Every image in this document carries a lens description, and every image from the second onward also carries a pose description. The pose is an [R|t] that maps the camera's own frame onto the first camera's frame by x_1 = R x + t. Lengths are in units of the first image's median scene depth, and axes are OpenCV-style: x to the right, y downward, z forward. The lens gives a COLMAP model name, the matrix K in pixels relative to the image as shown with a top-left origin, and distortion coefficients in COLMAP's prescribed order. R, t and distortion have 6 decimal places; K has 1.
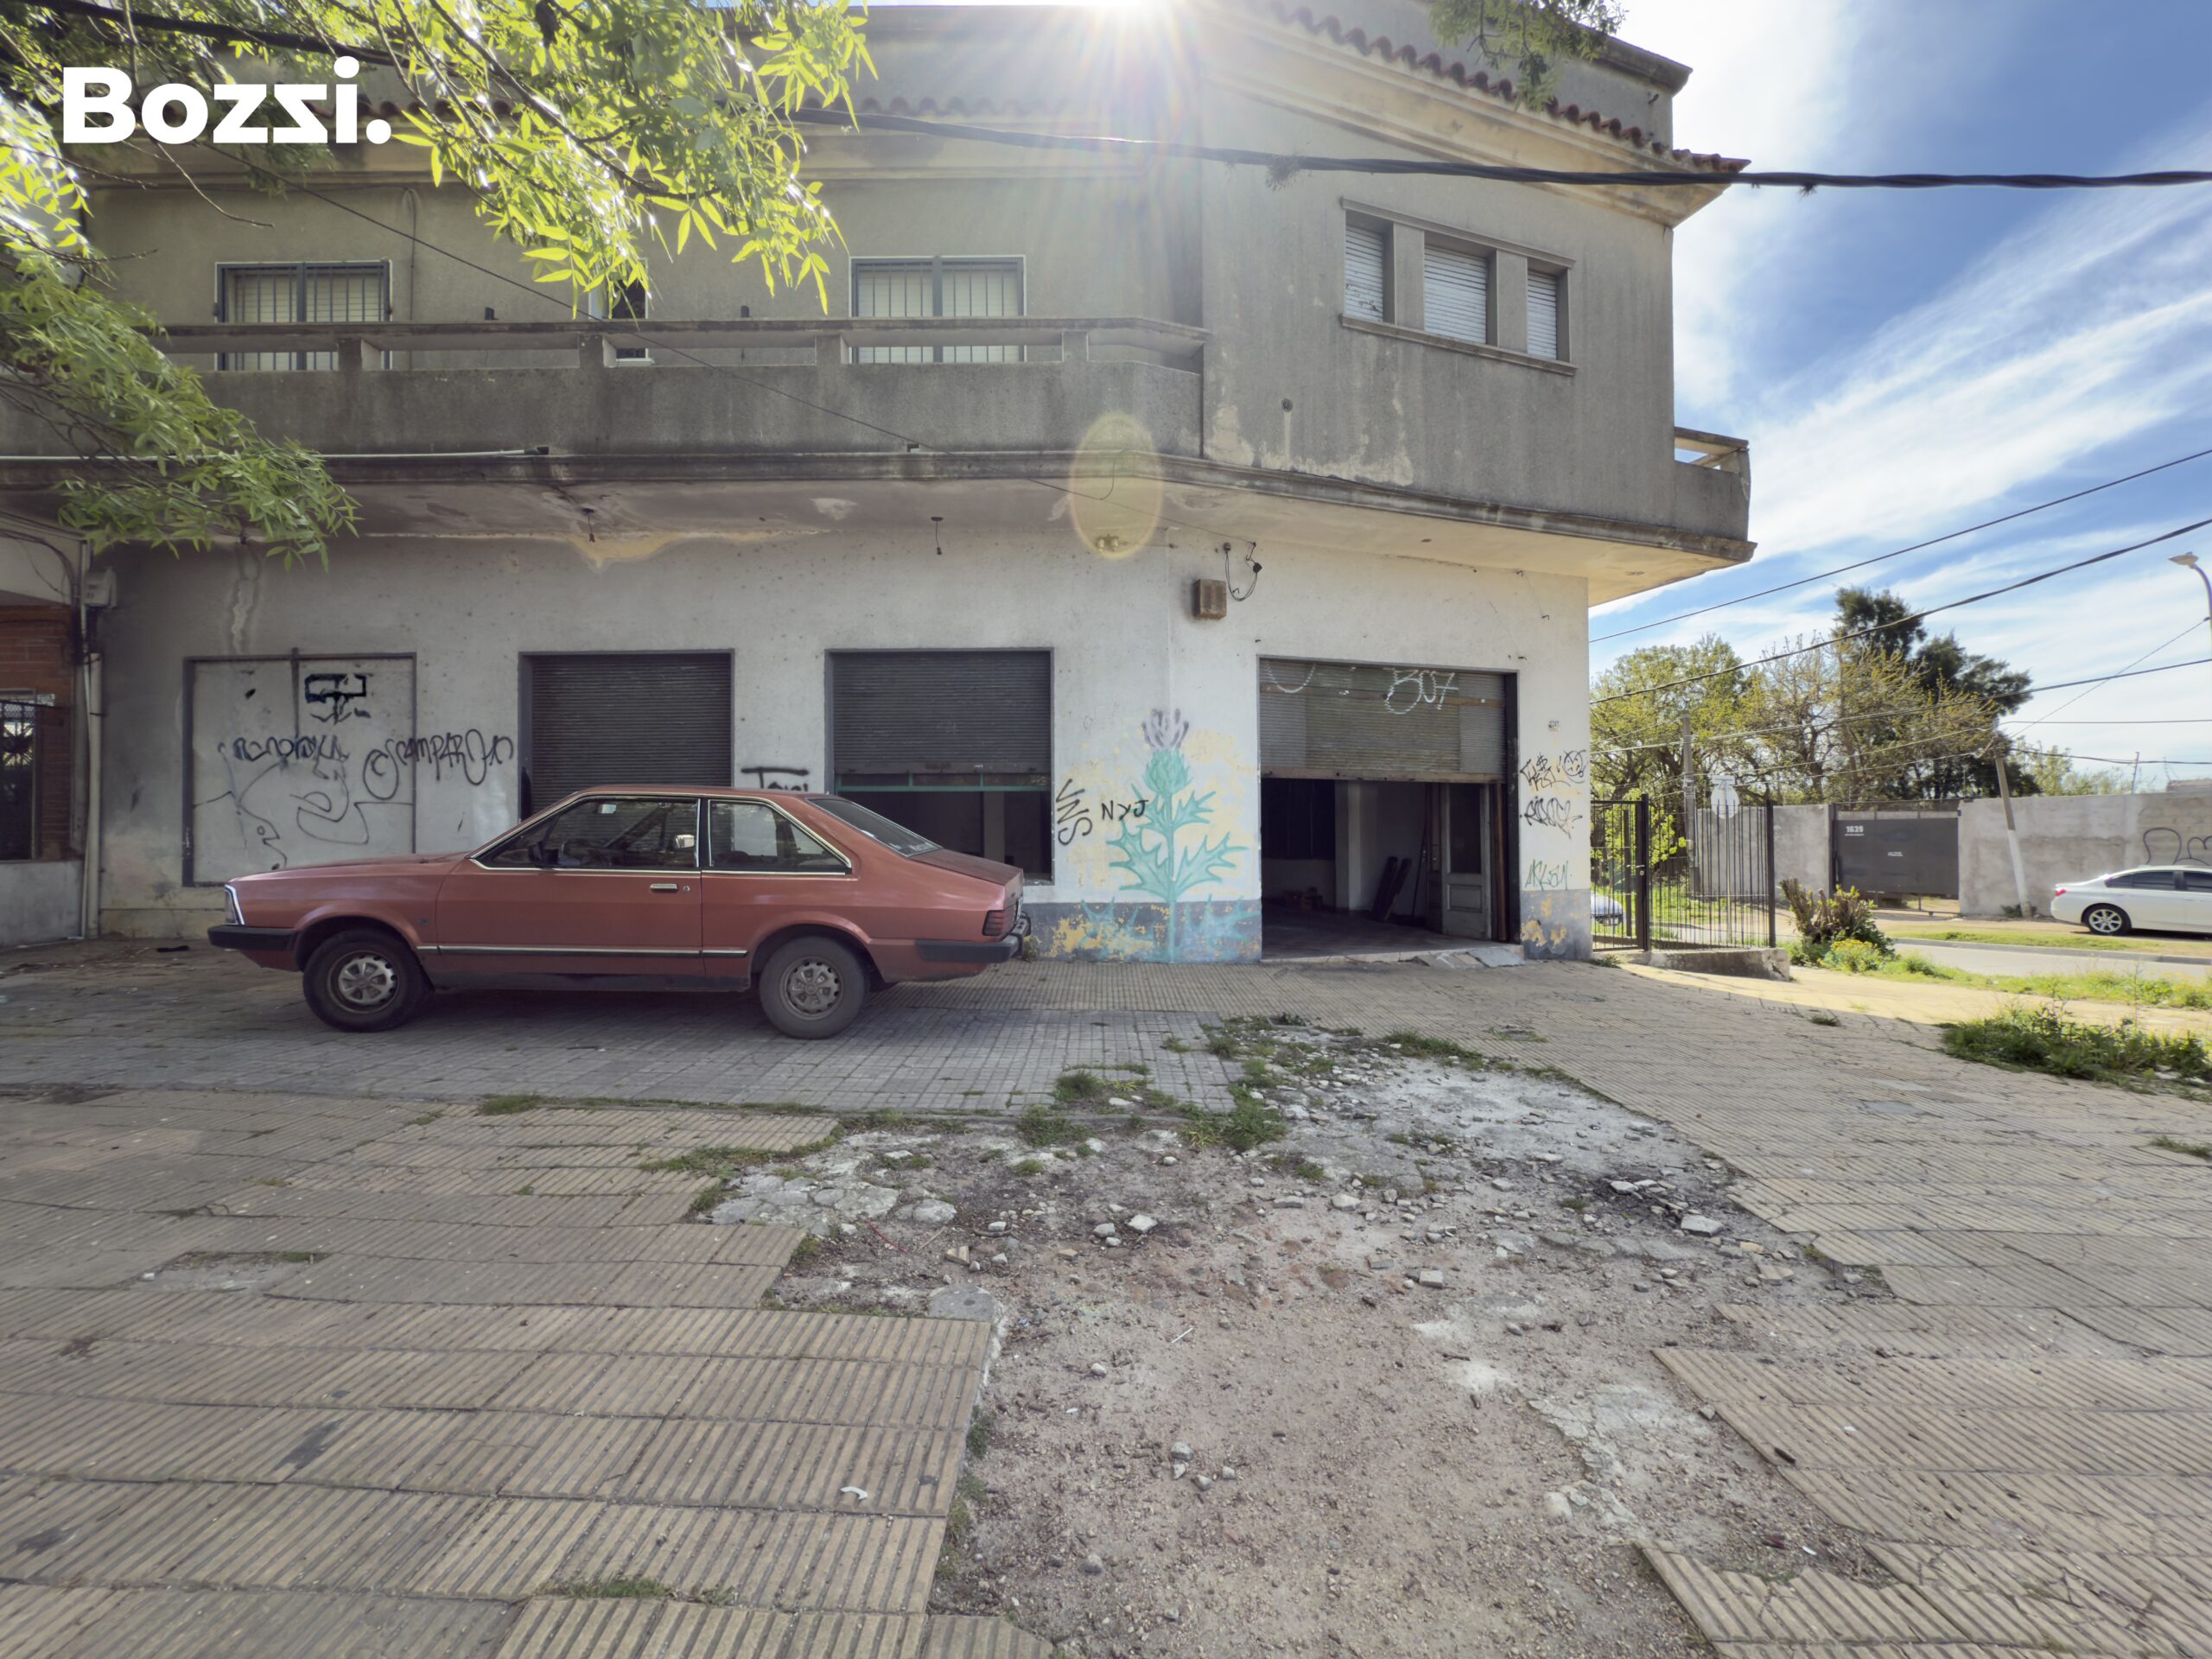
lens RADIAL K [[876.7, 0, 1106.0], [0, 876.7, 829.5], [0, 0, 1]] dist [-0.000722, 0.000119]
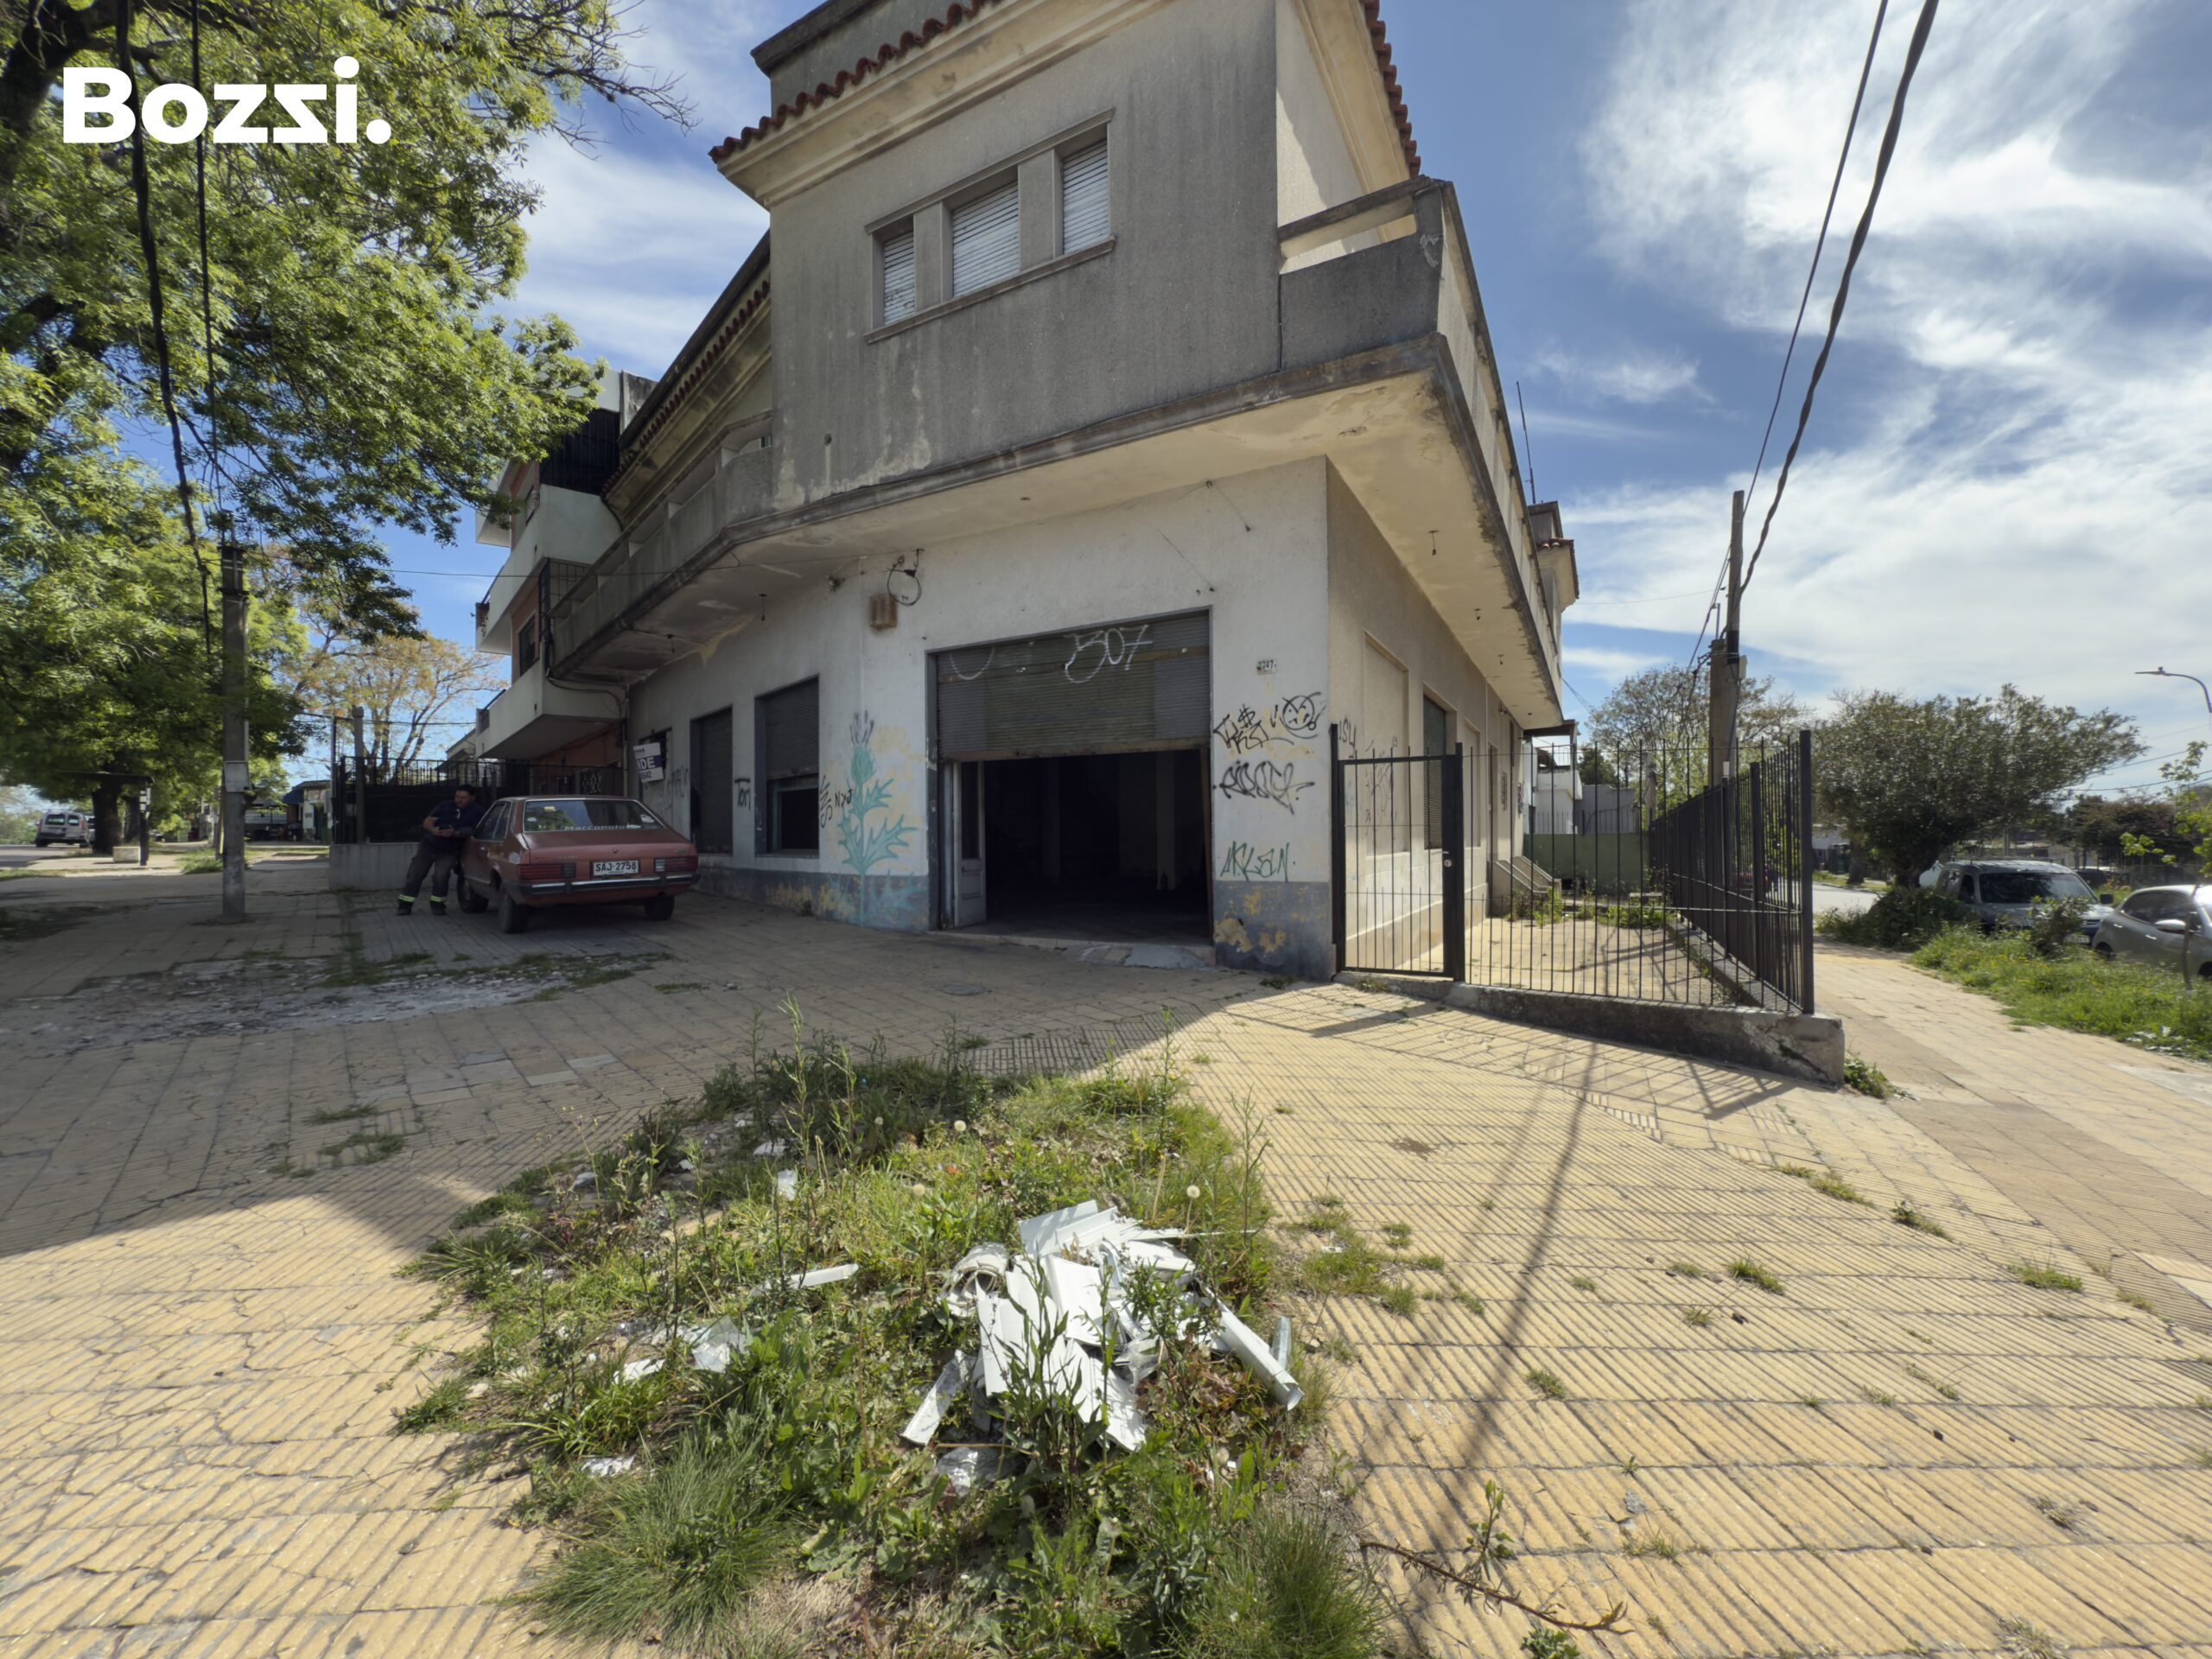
lens RADIAL K [[876.7, 0, 1106.0], [0, 876.7, 829.5], [0, 0, 1]] dist [-0.000722, 0.000119]
pose [[0.665892, -0.008882, -0.745995, 1.175766], [0.012887, 0.999917, -0.000402, 0.026475], [0.745936, -0.009346, 0.665952, 0.458277]]
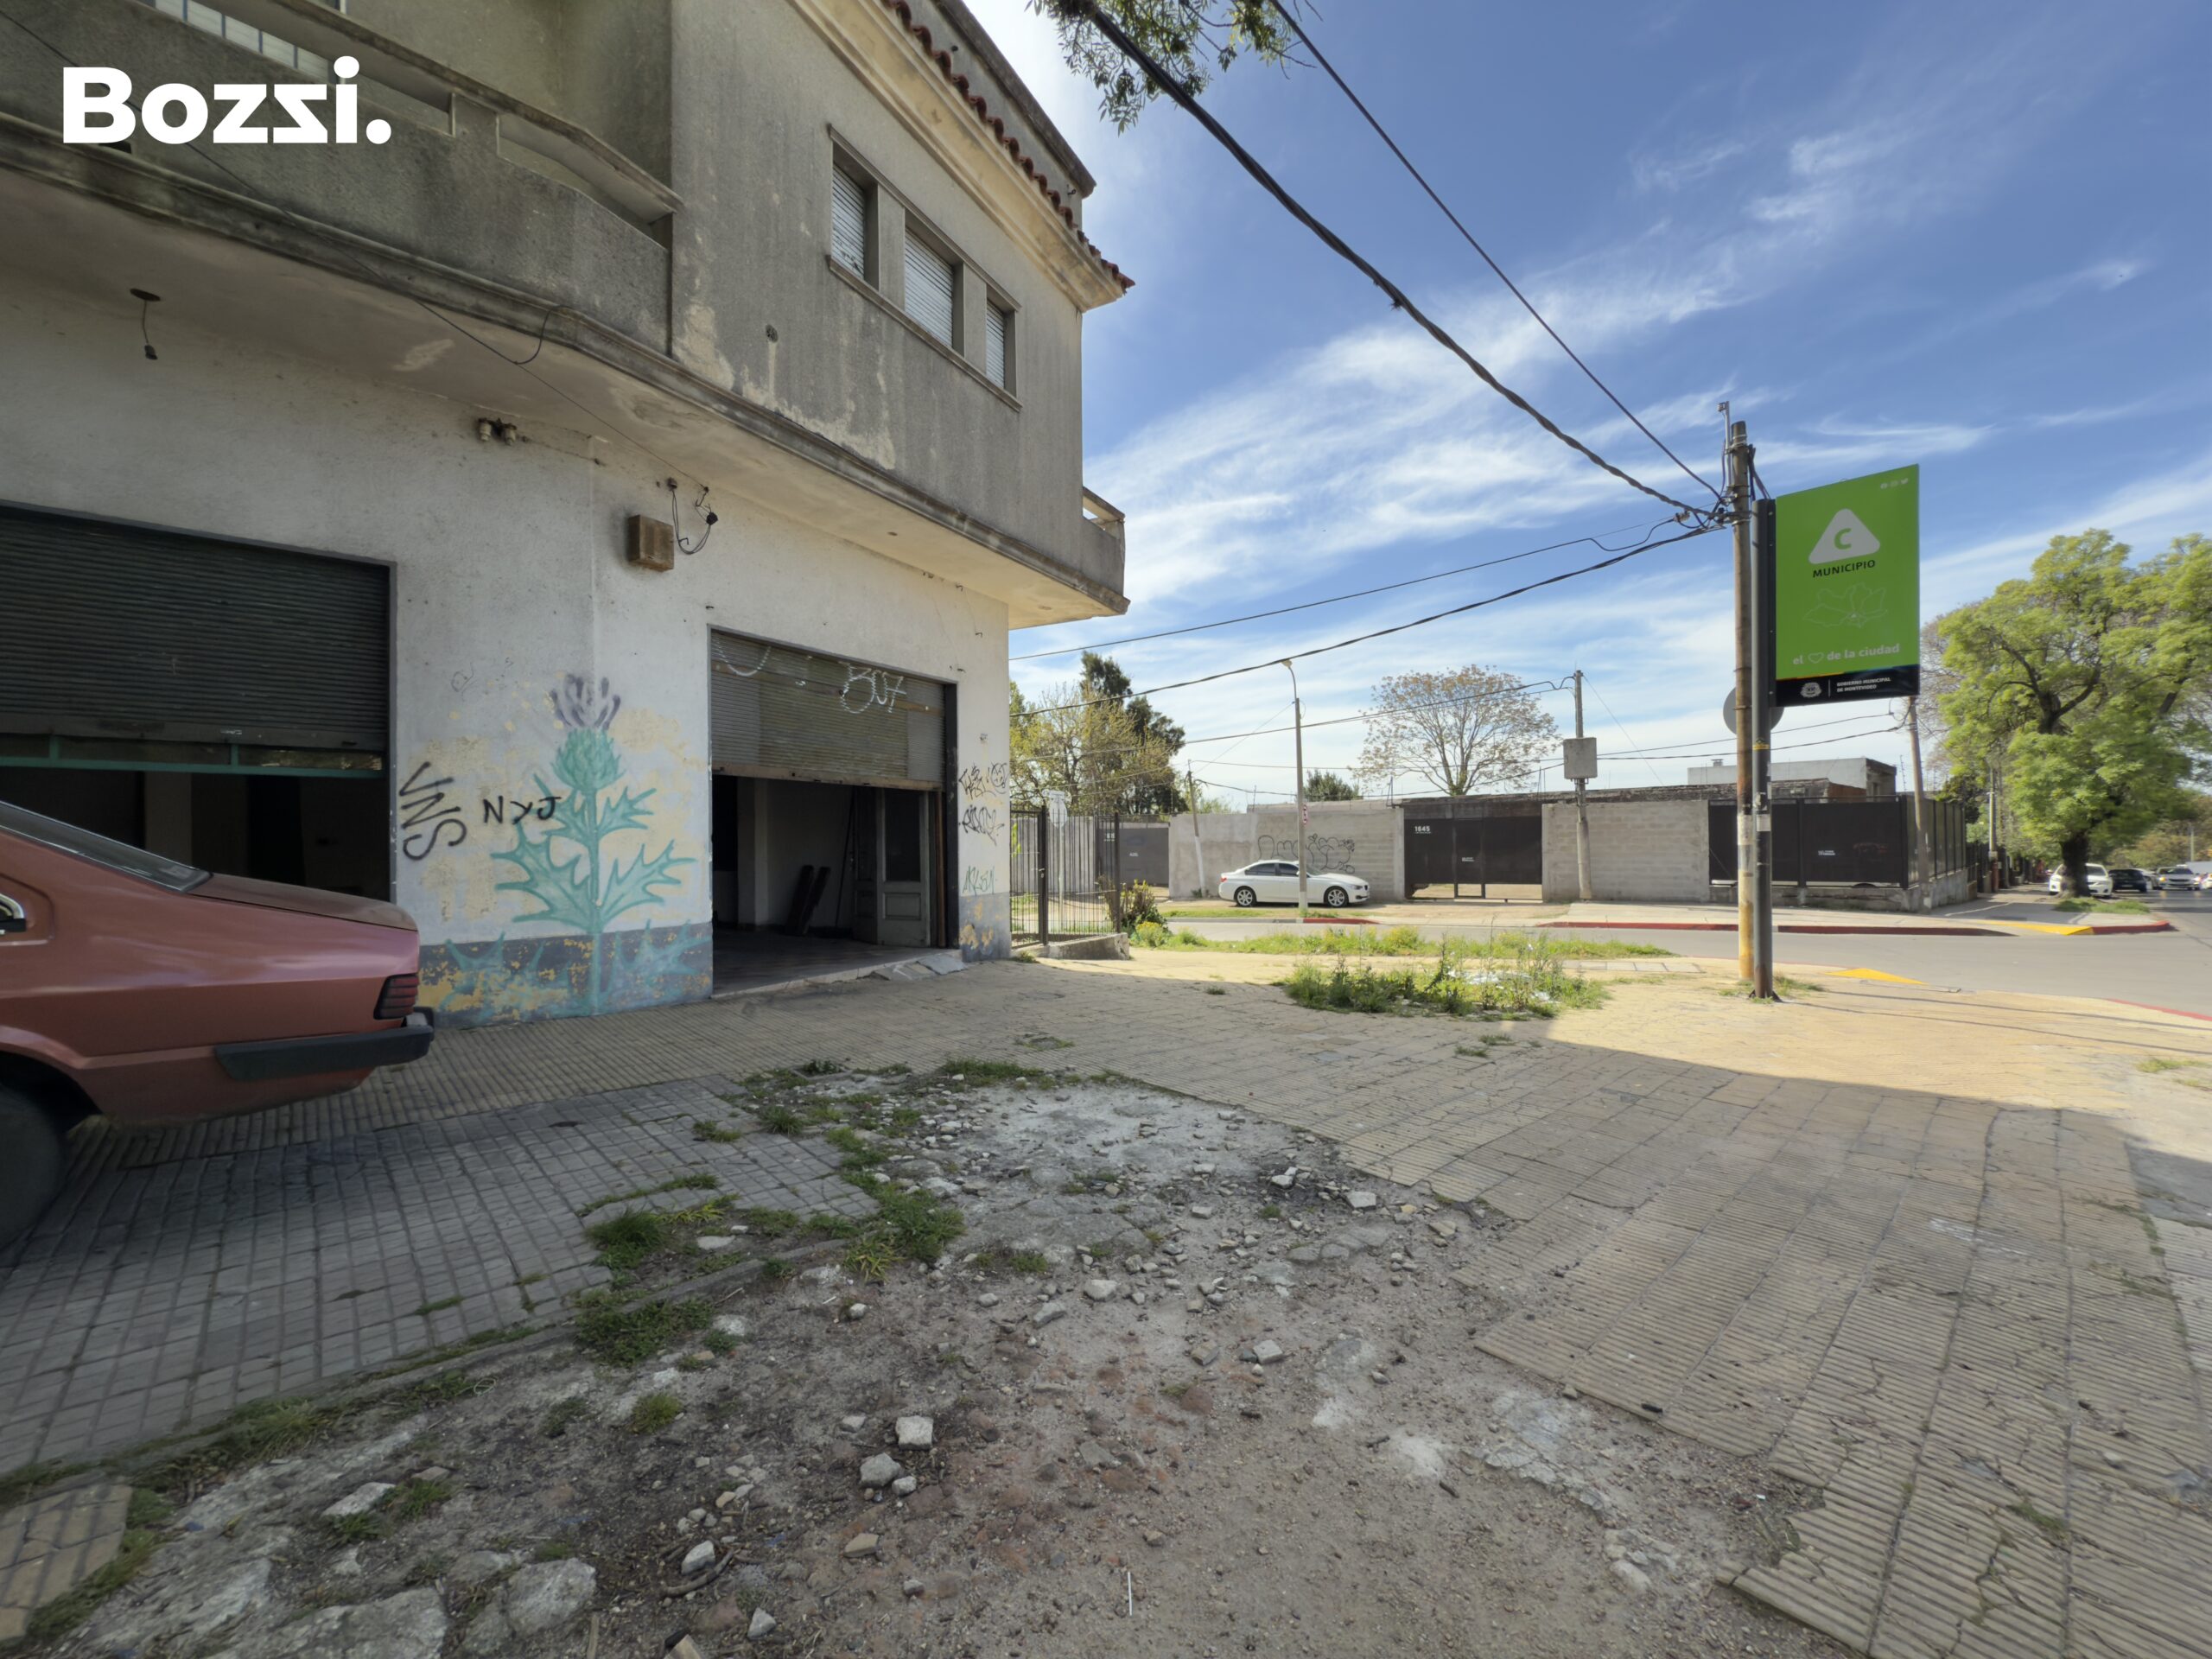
lens RADIAL K [[876.7, 0, 1106.0], [0, 876.7, 829.5], [0, 0, 1]] dist [-0.000722, 0.000119]
pose [[0.735326, 0.006359, 0.677684, -0.113278], [-0.002269, 0.999973, -0.006921, -0.002244], [-0.677710, 0.003551, 0.735321, 0.149513]]
